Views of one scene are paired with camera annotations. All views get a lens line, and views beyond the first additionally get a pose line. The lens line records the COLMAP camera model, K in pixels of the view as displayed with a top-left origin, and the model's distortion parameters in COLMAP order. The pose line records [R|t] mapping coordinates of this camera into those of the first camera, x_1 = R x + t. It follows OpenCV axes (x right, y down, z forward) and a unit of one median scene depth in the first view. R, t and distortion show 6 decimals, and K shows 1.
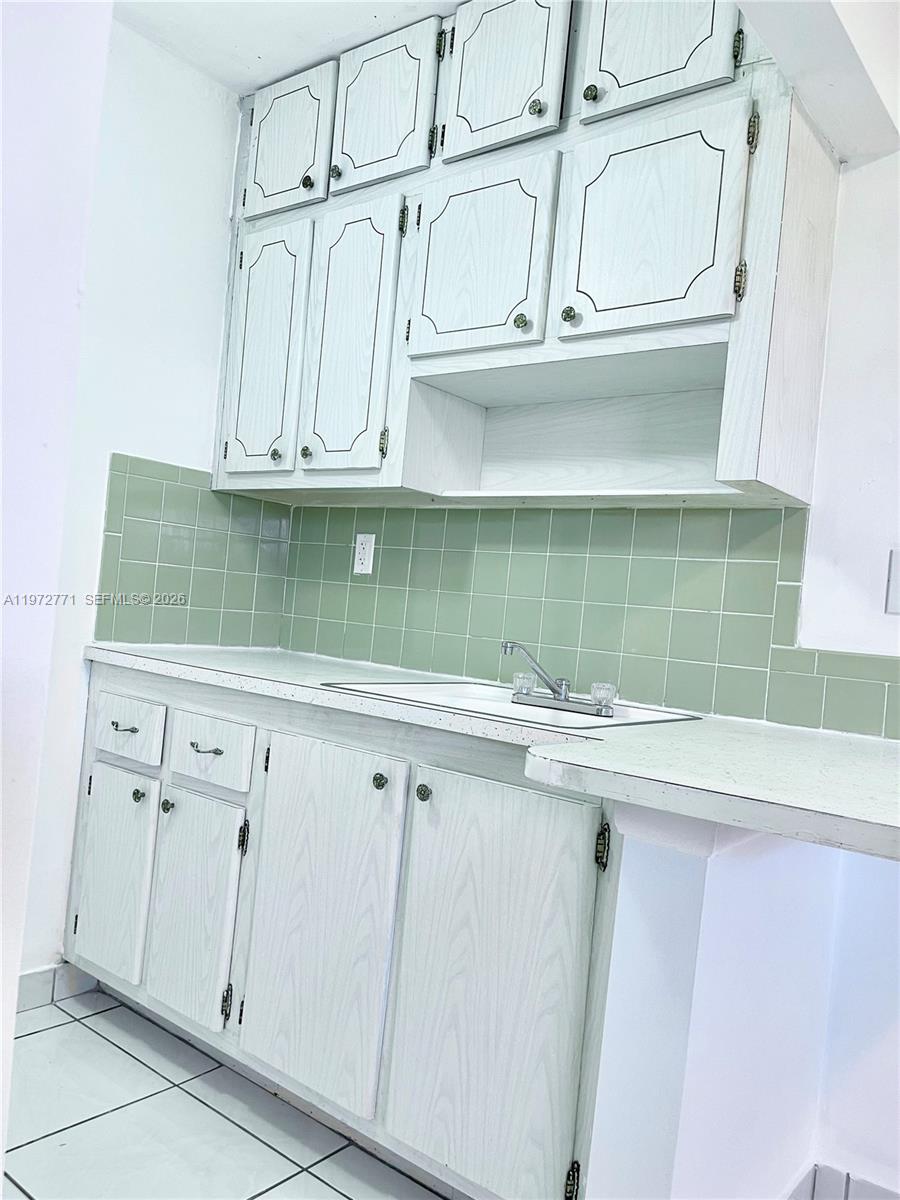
lens RADIAL K [[915.1, 0, 456.8], [0, 915.1, 603.8], [0, 0, 1]] dist [0.058523, -0.076016]
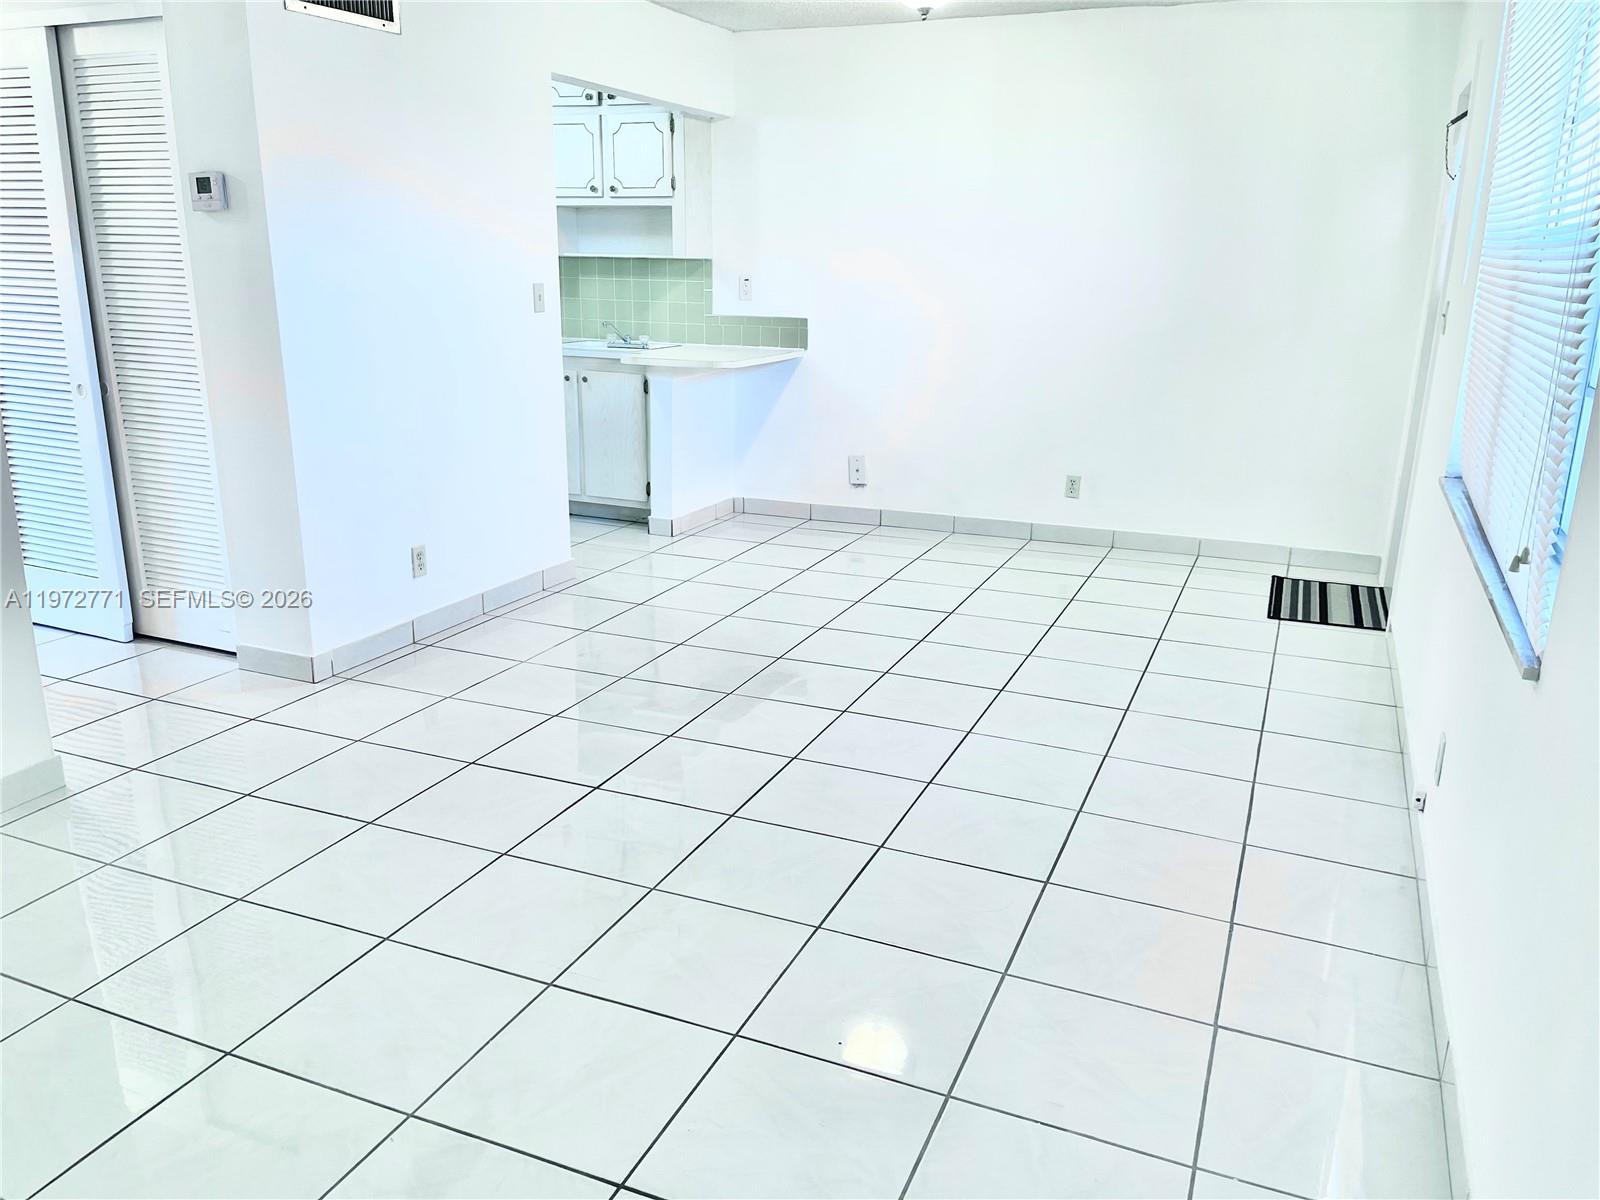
lens RADIAL K [[1212.2, 0, 800.0], [0, 1212.2, 600.0], [0, 0, 1]] dist [0.060825, -0.069693]
pose [[0.962564, -0.146415, 0.228108, -0.277467], [0.072983, 0.950476, 0.302108, -0.189027], [-0.261044, -0.274150, 0.925580, -2.261894]]
